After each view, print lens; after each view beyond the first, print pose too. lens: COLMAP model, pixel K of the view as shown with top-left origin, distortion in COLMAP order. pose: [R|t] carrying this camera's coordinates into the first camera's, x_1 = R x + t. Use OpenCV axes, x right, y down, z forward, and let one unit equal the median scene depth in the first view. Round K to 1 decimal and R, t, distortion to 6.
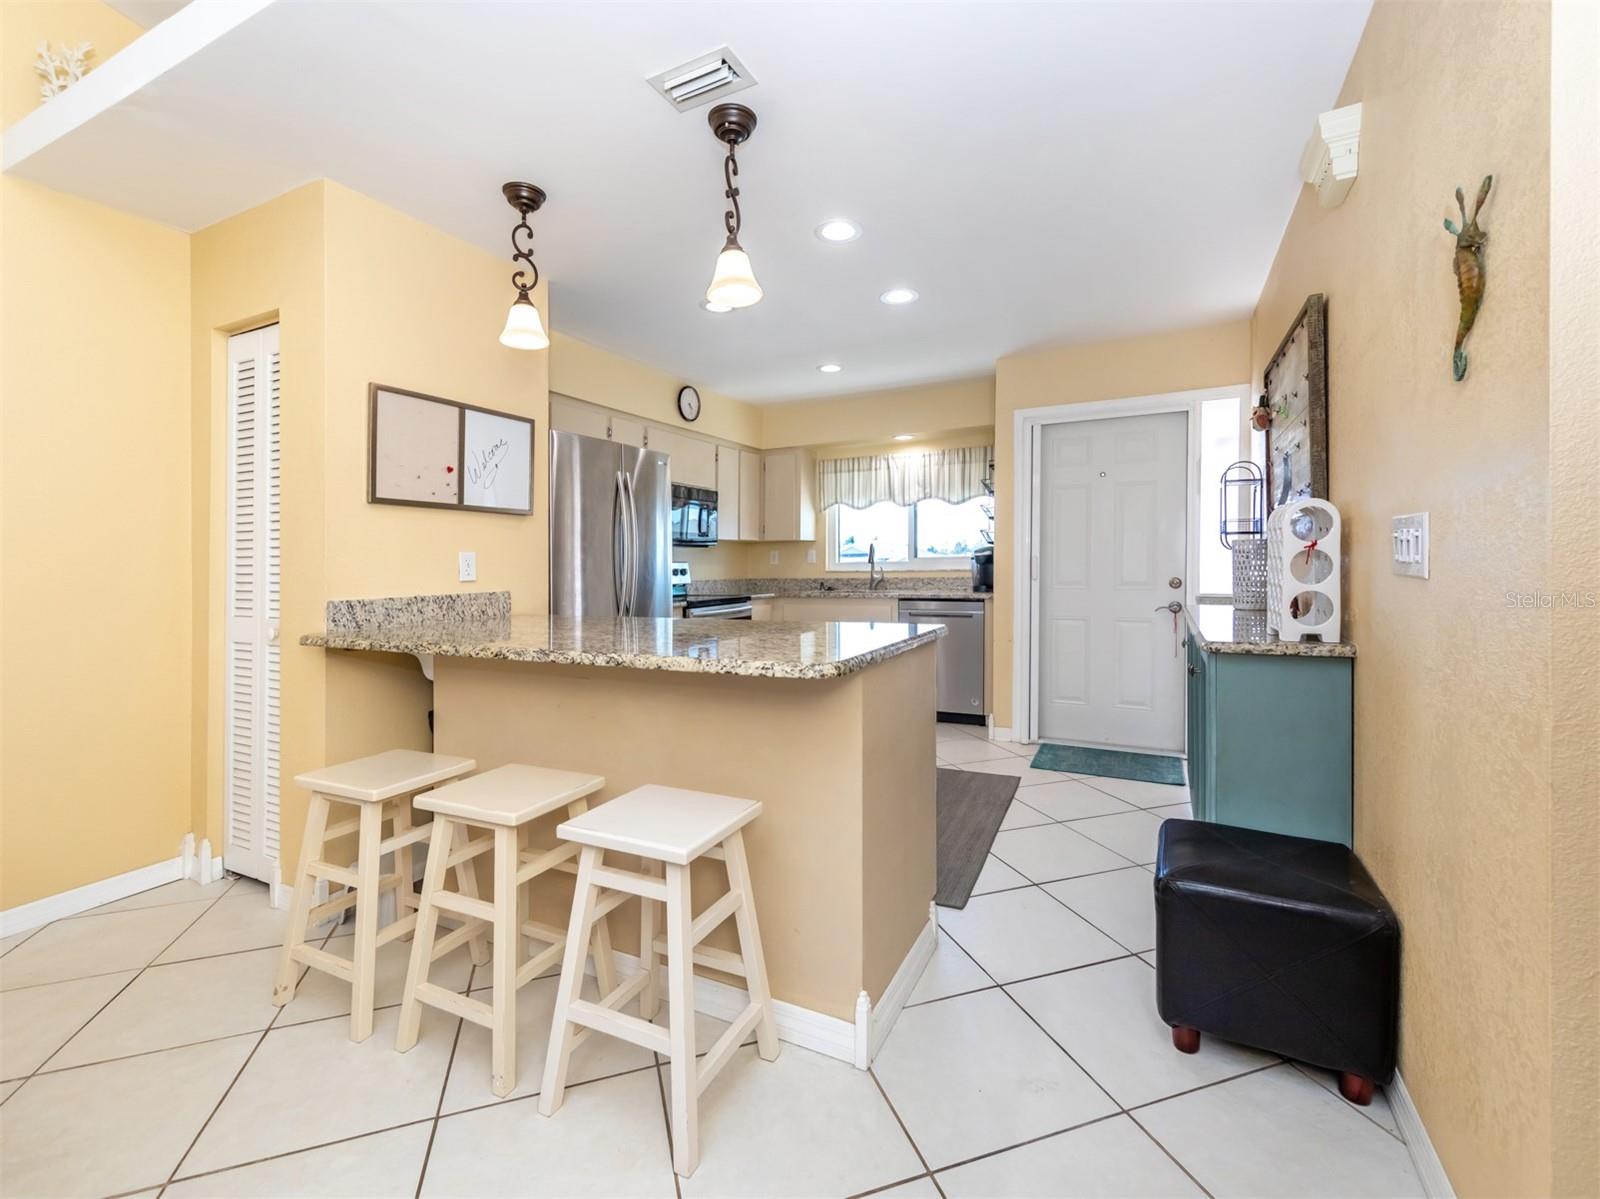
lens RADIAL K [[686.4, 0, 810.4], [0, 686.4, 588.1], [0, 0, 1]] dist [0.007903, -0.000667]
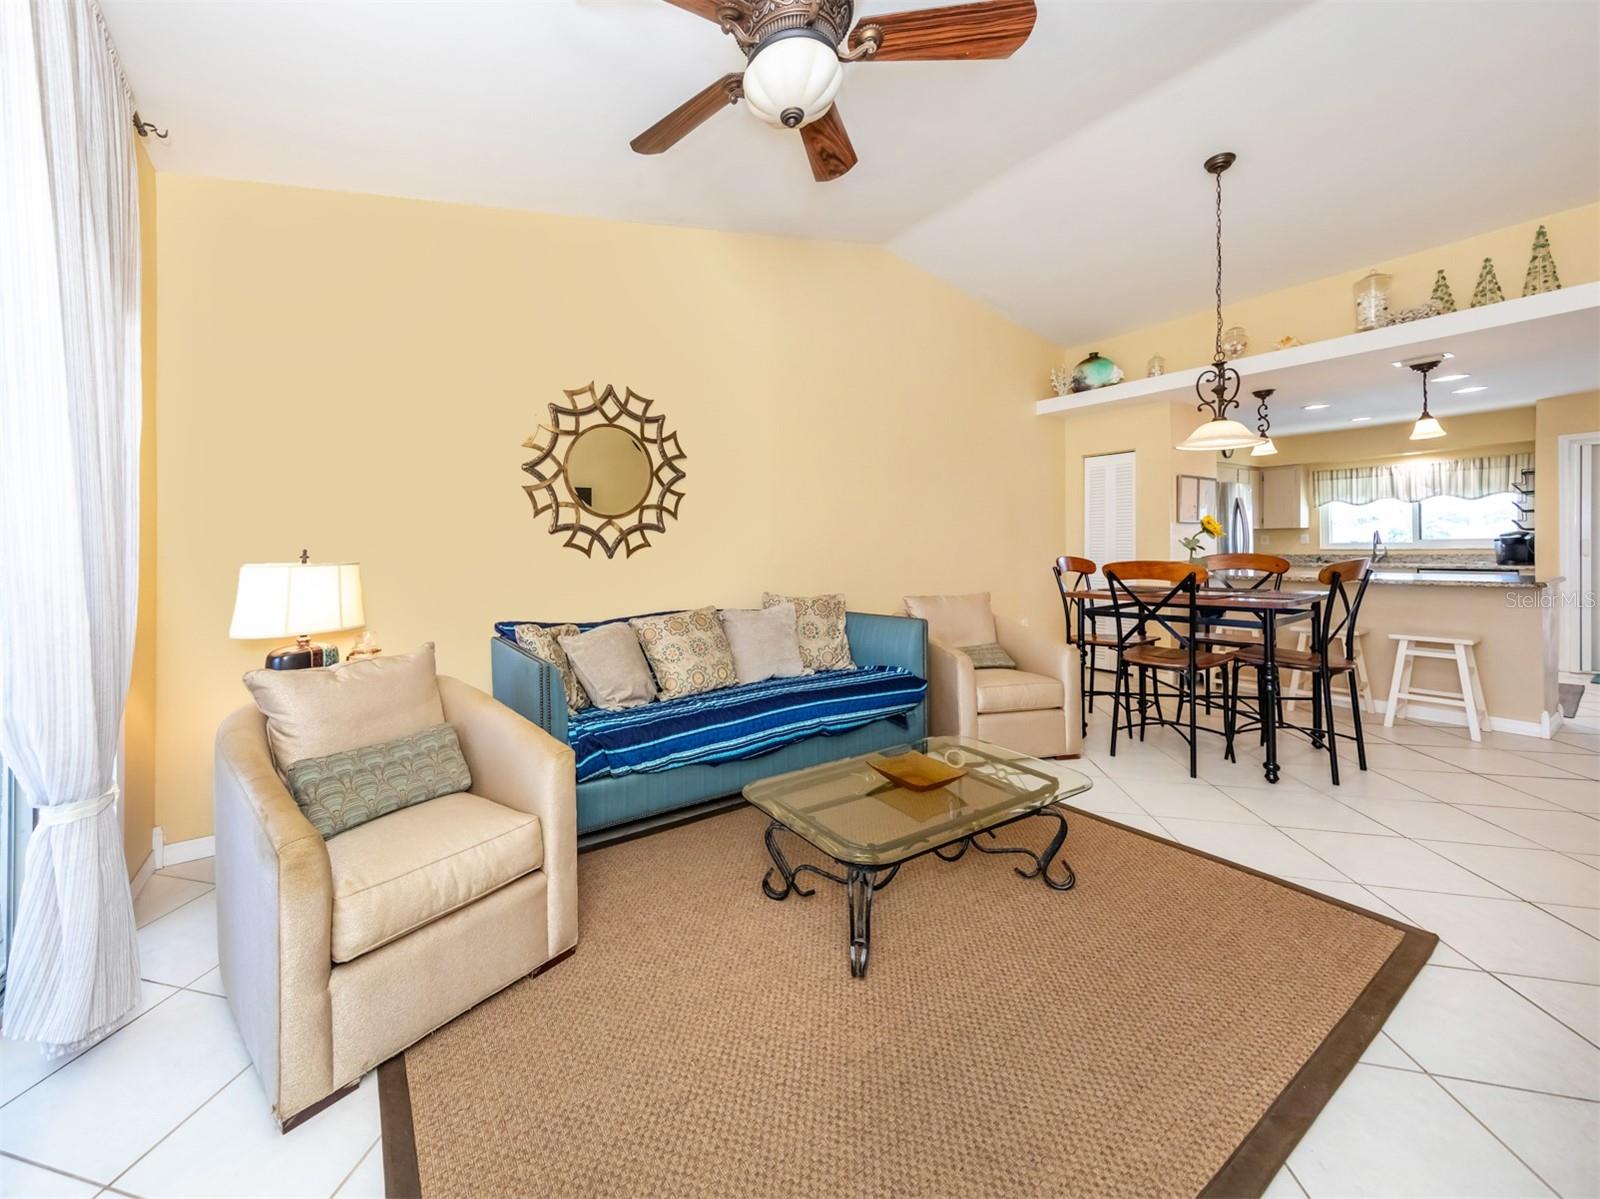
lens RADIAL K [[601.7, 0, 716.8], [0, 601.7, 550.1], [0, 0, 1]] dist [0.013143, -0.001434]
pose [[0.844667, -0.000022, -0.535291, -0.531243], [-0.013224, 0.999694, -0.020909, 0.026611], [0.535128, 0.024740, 0.844409, -1.063971]]
